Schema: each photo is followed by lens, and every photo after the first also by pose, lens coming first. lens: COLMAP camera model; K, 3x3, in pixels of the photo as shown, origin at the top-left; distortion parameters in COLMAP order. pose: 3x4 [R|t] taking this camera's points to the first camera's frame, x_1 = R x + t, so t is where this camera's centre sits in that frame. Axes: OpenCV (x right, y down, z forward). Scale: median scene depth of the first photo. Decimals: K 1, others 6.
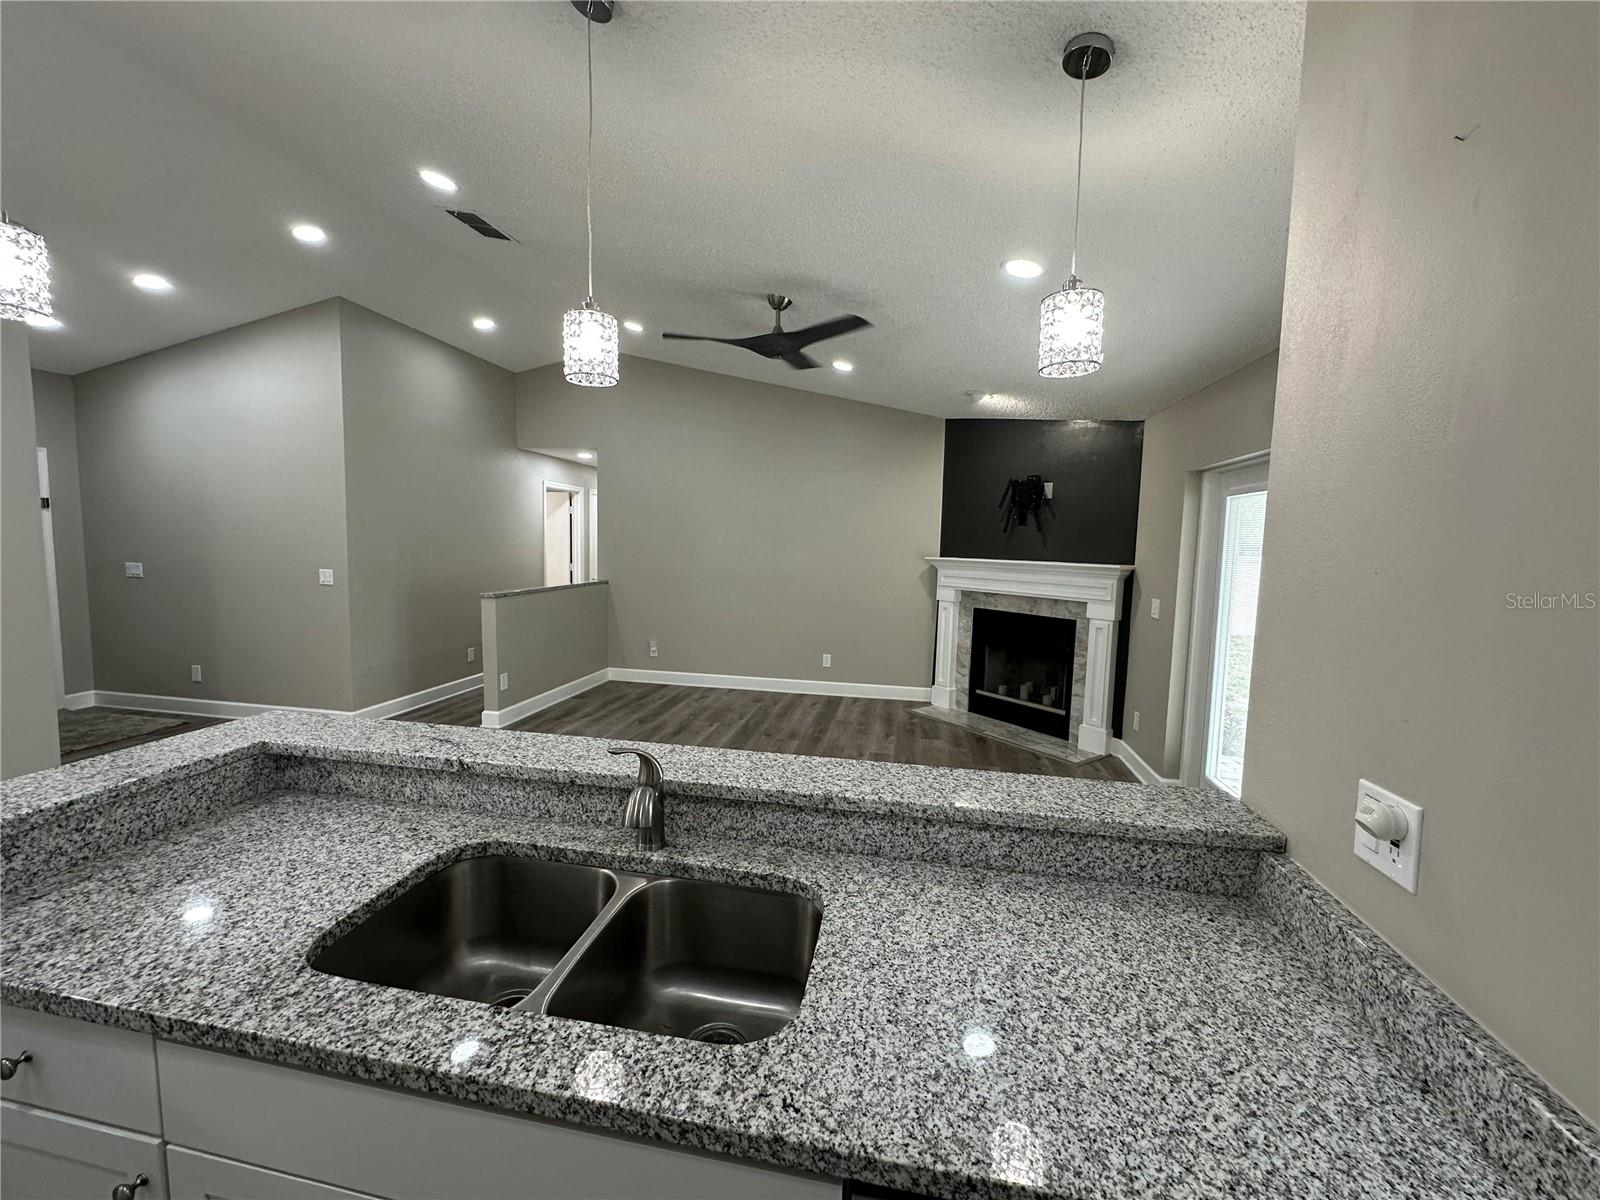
lens RADIAL K [[638.5, 0, 798.1], [0, 638.5, 599.3], [0, 0, 1]] dist [-0.003115, 0.000636]
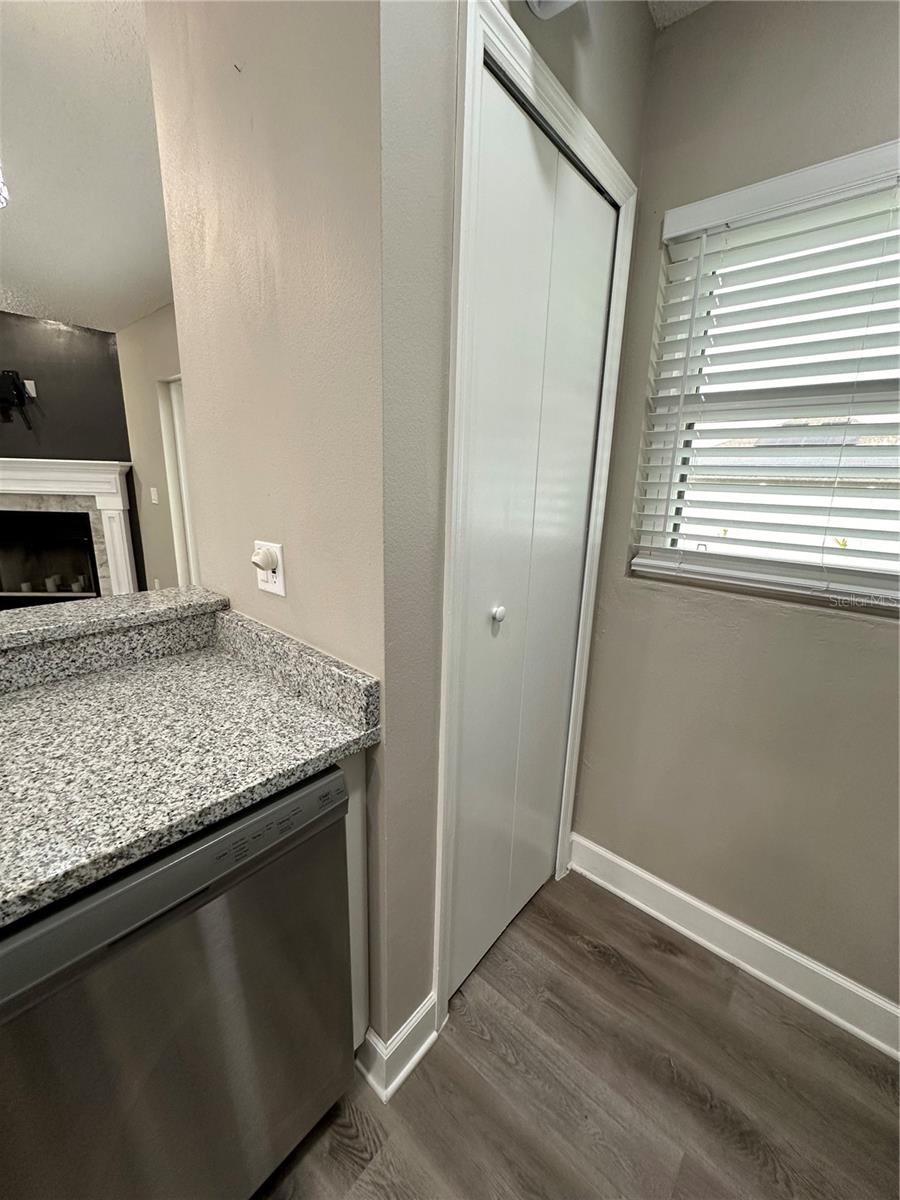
lens RADIAL K [[478.9, 0, 452.2], [0, 478.9, 599.3], [0, 0, 1]] dist [-0.003115, 0.000636]
pose [[0.510197, -0.216421, 0.832383, 0.073992], [0.058953, 0.974346, 0.217197, 0.121821], [-0.858035, -0.061741, 0.509867, -0.016481]]
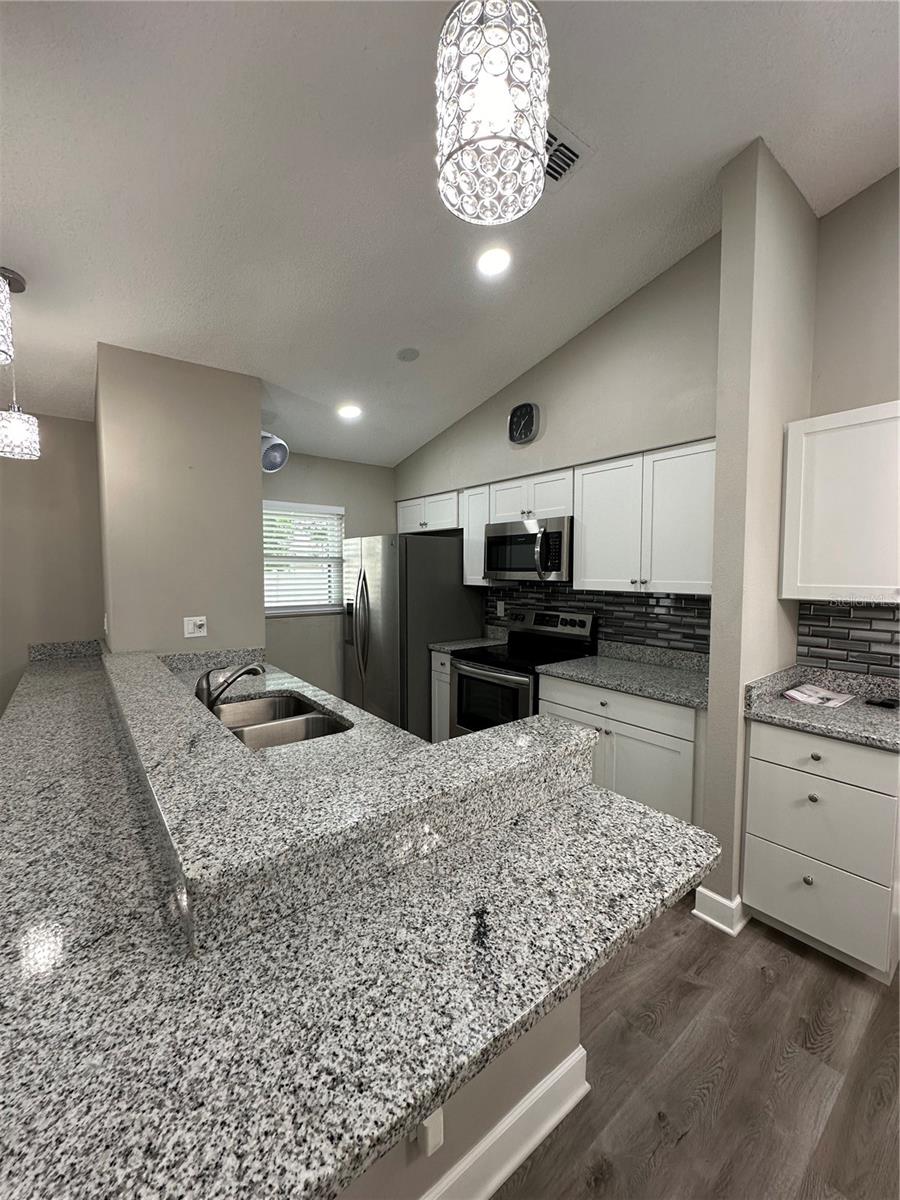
lens RADIAL K [[478.9, 0, 451.2], [0, 478.9, 597.5], [0, 0, 1]] dist [-0.003115, 0.000636]
pose [[-0.748553, -0.063626, 0.660016, -1.403674], [0.040101, 0.989220, 0.140842, -0.117468], [-0.661862, 0.131895, -0.737932, 1.278567]]
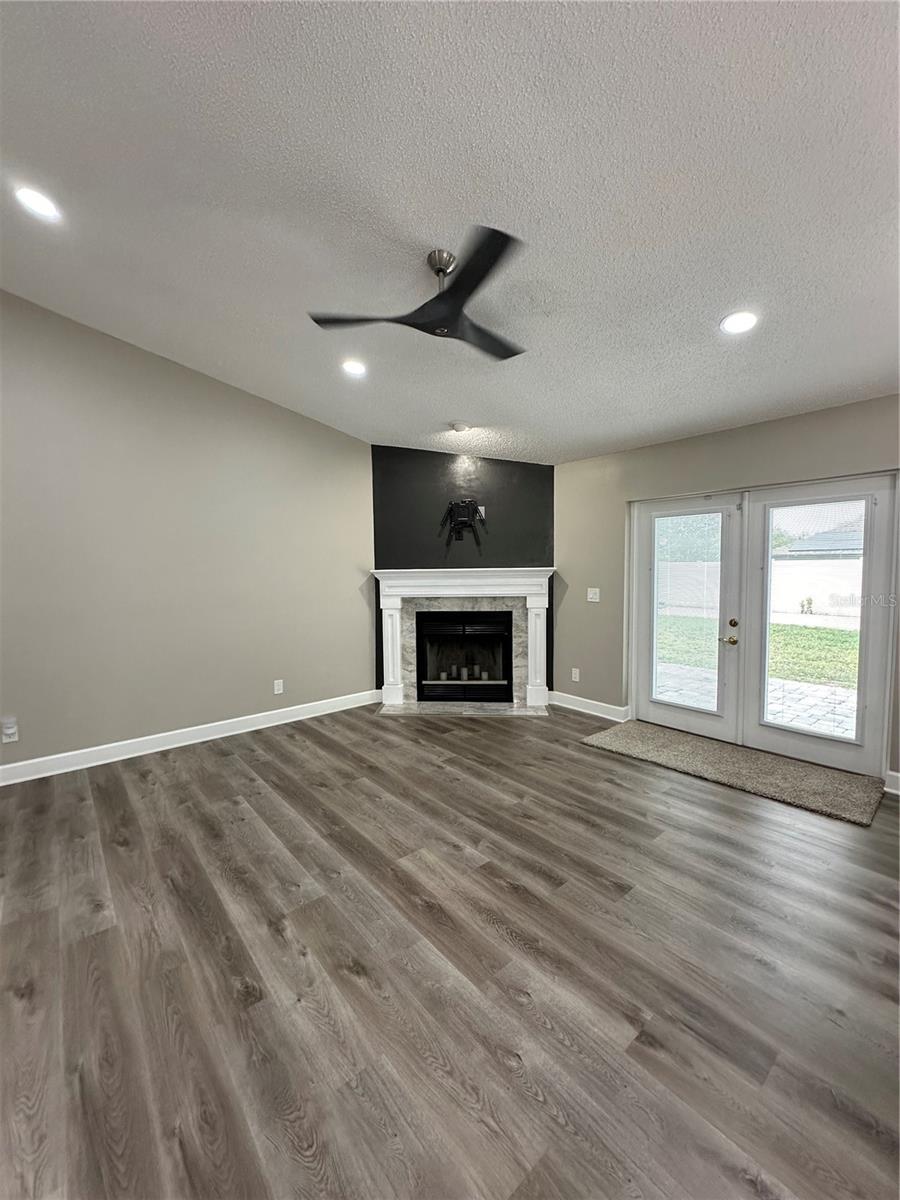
lens RADIAL K [[478.9, 0, 451.2], [0, 478.9, 598.1], [0, 0, 1]] dist [-0.003115, 0.000636]
pose [[0.633498, -0.083541, 0.769221, -1.362542], [0.098271, 0.994790, 0.027107, -0.111276], [-0.767479, 0.058420, 0.638407, 1.531144]]
